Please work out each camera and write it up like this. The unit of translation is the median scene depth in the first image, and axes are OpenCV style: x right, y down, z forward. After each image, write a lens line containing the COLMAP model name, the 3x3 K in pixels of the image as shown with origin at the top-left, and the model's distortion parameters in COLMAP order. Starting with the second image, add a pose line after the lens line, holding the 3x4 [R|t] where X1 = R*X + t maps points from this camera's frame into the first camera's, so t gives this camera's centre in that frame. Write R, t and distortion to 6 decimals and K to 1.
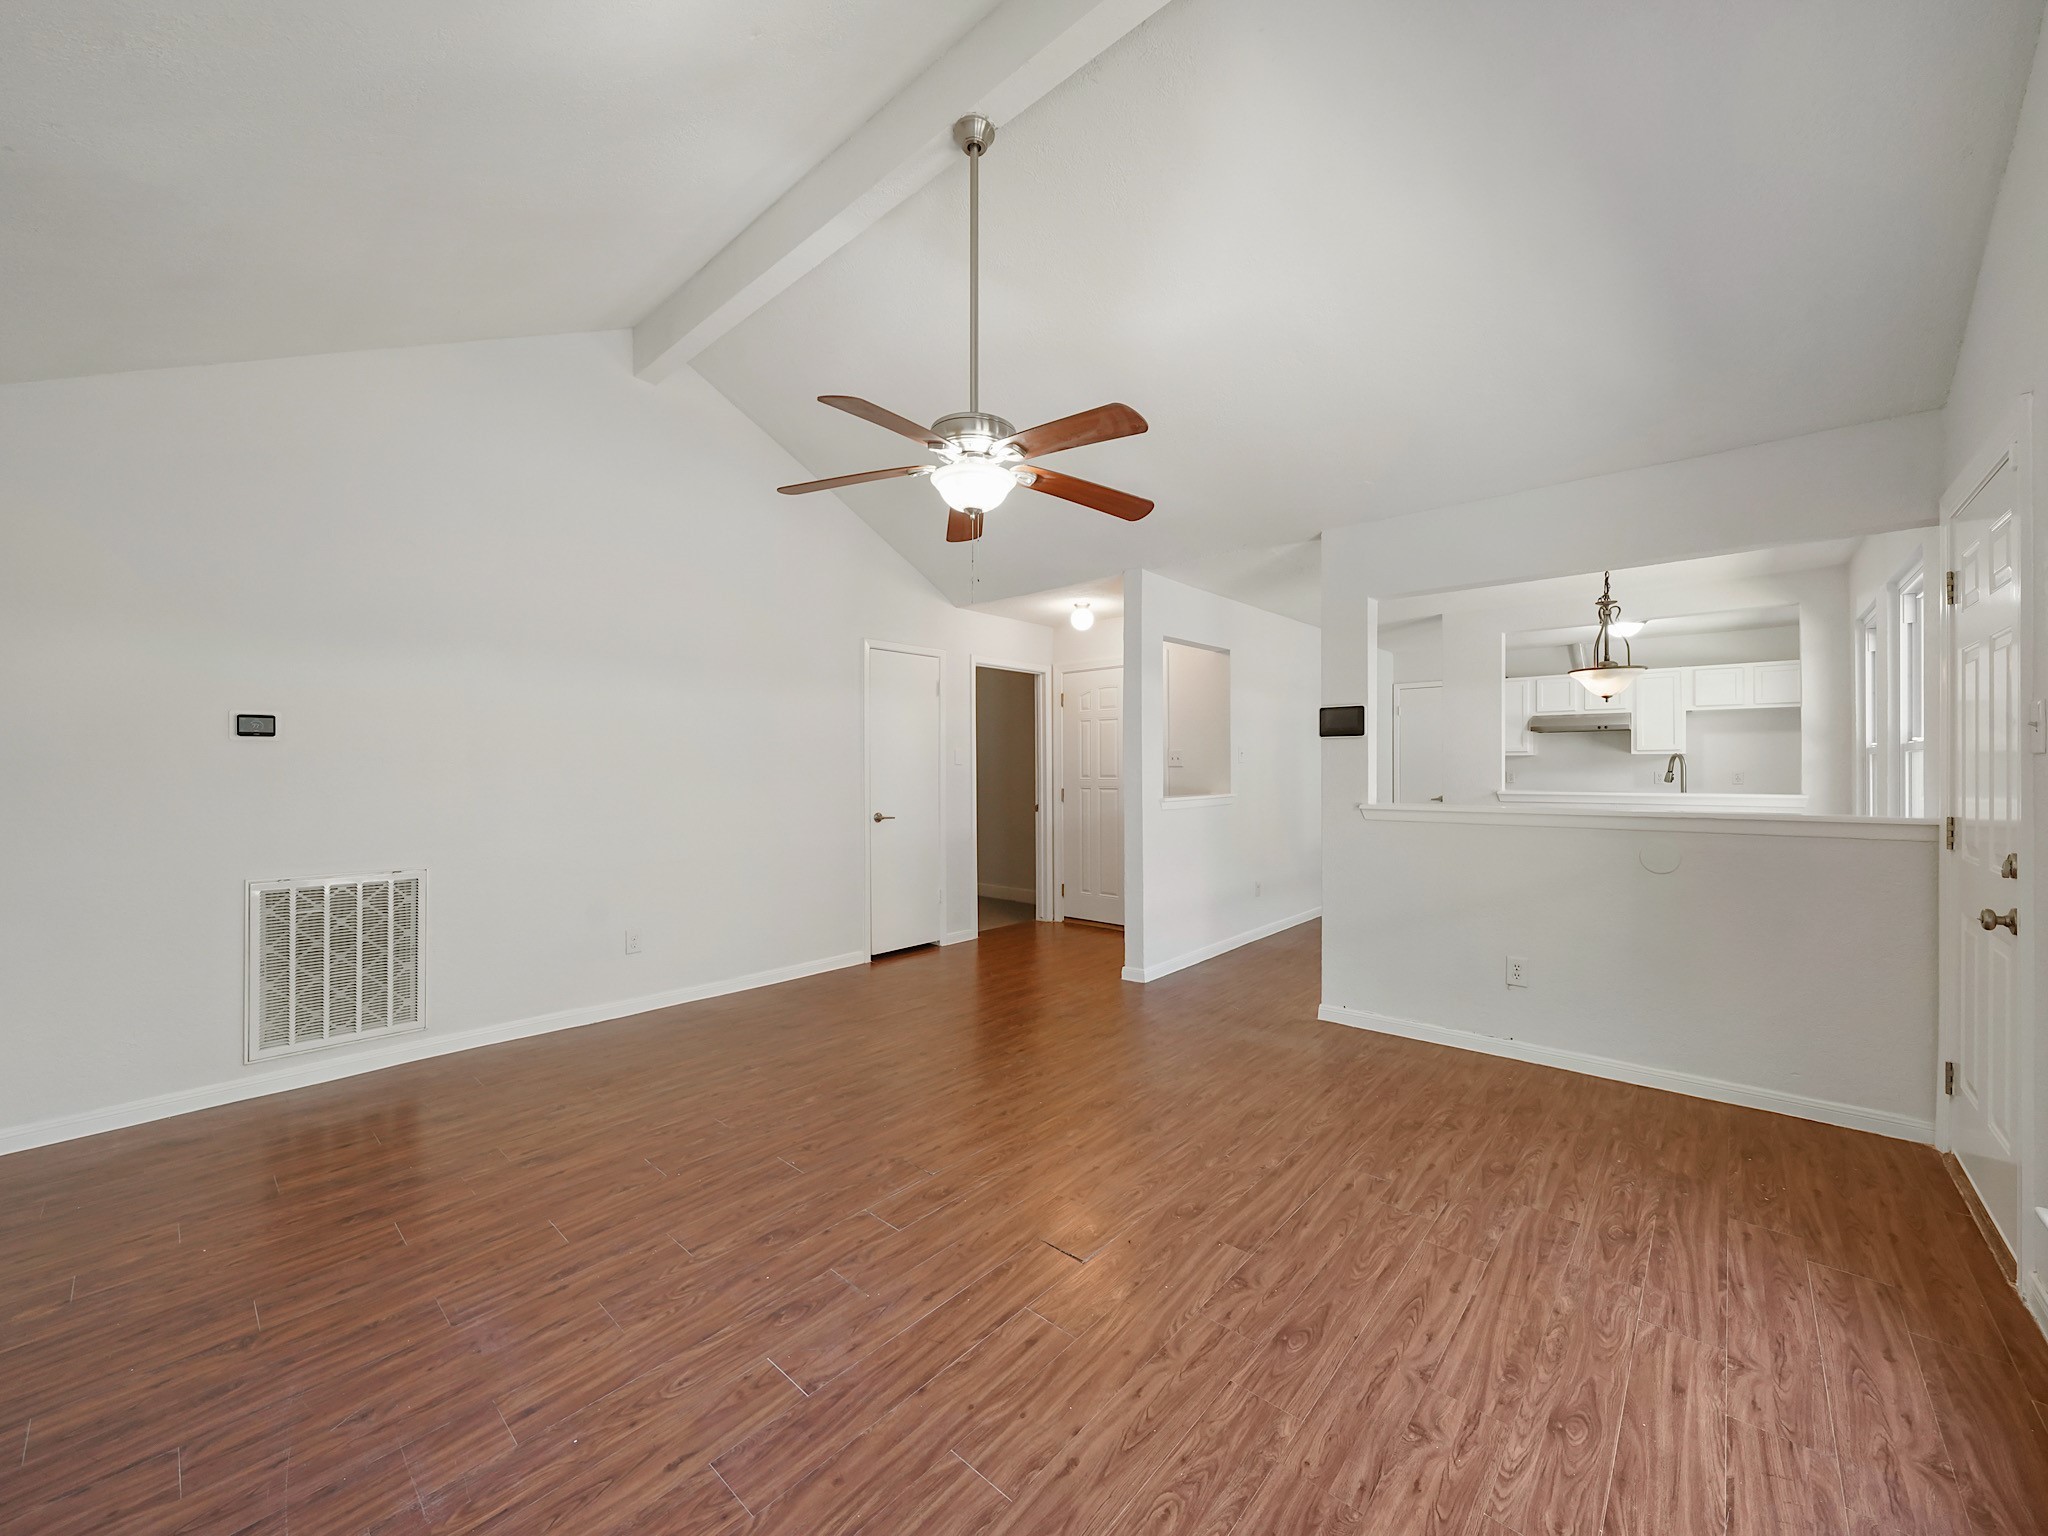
lens RADIAL K [[808.8, 0, 1024.0], [0, 808.8, 768.0], [0, 0, 1]] dist [-0.001027, -0.000107]
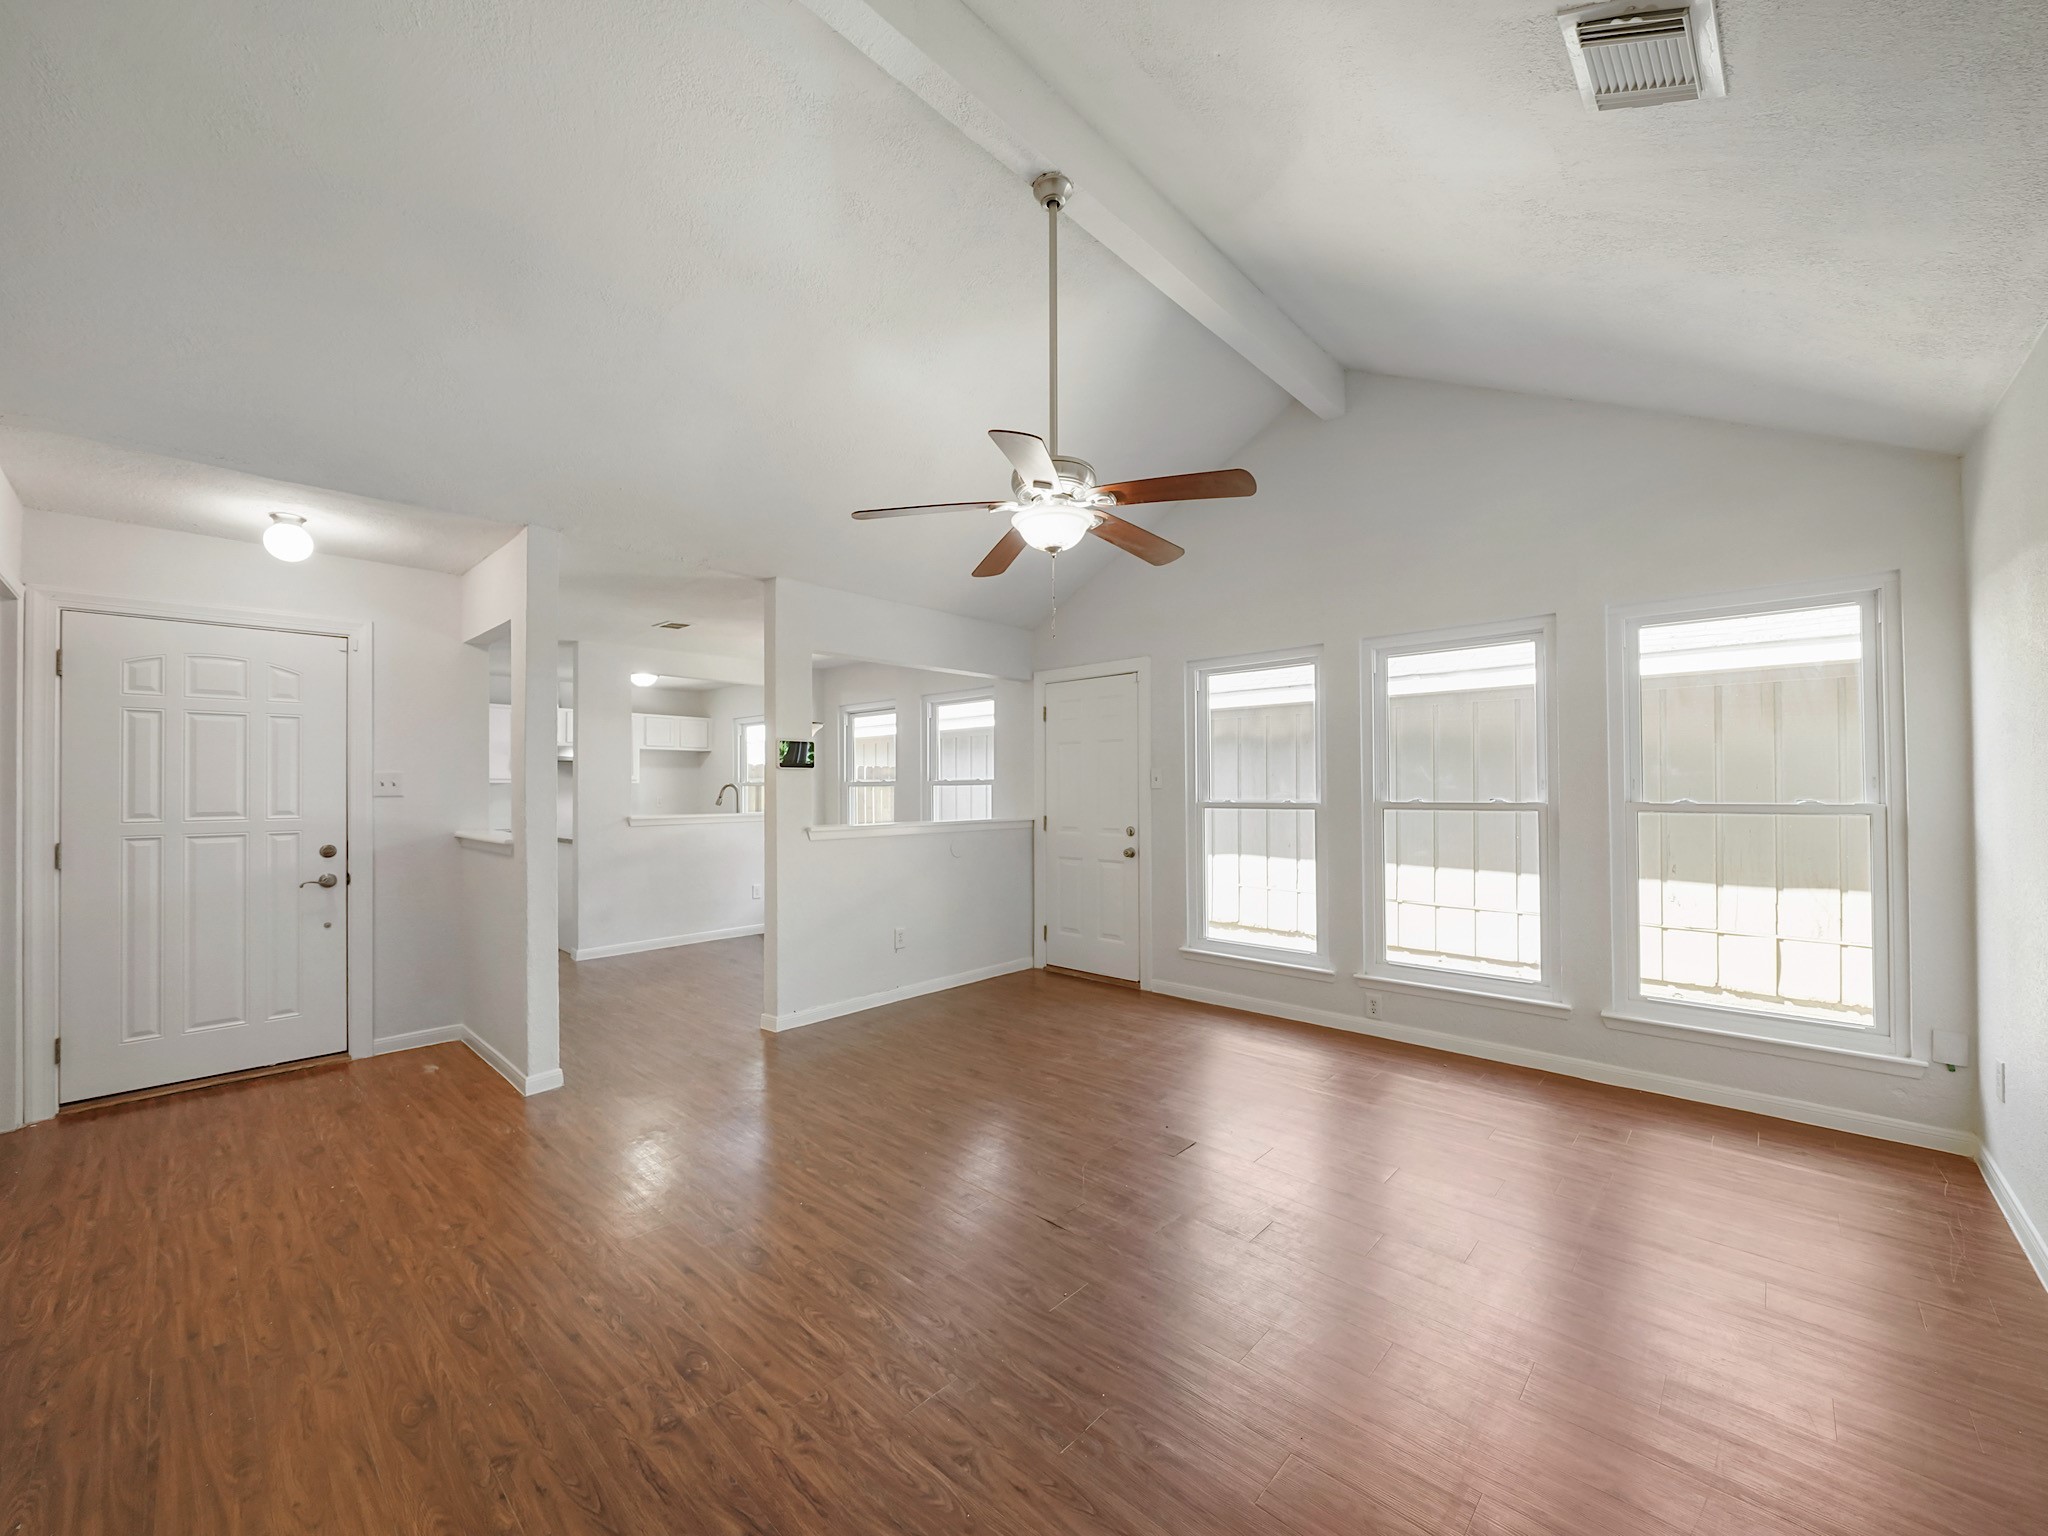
lens RADIAL K [[799.7, 0, 1021.0], [0, 799.7, 778.8], [0, 0, 1]] dist [-0.002399, -0.000261]
pose [[0.032701, 0.018275, 0.999298, -0.875941], [0.015020, 0.999711, -0.018774, 0.008622], [-0.999352, 0.015624, 0.032417, 0.842683]]
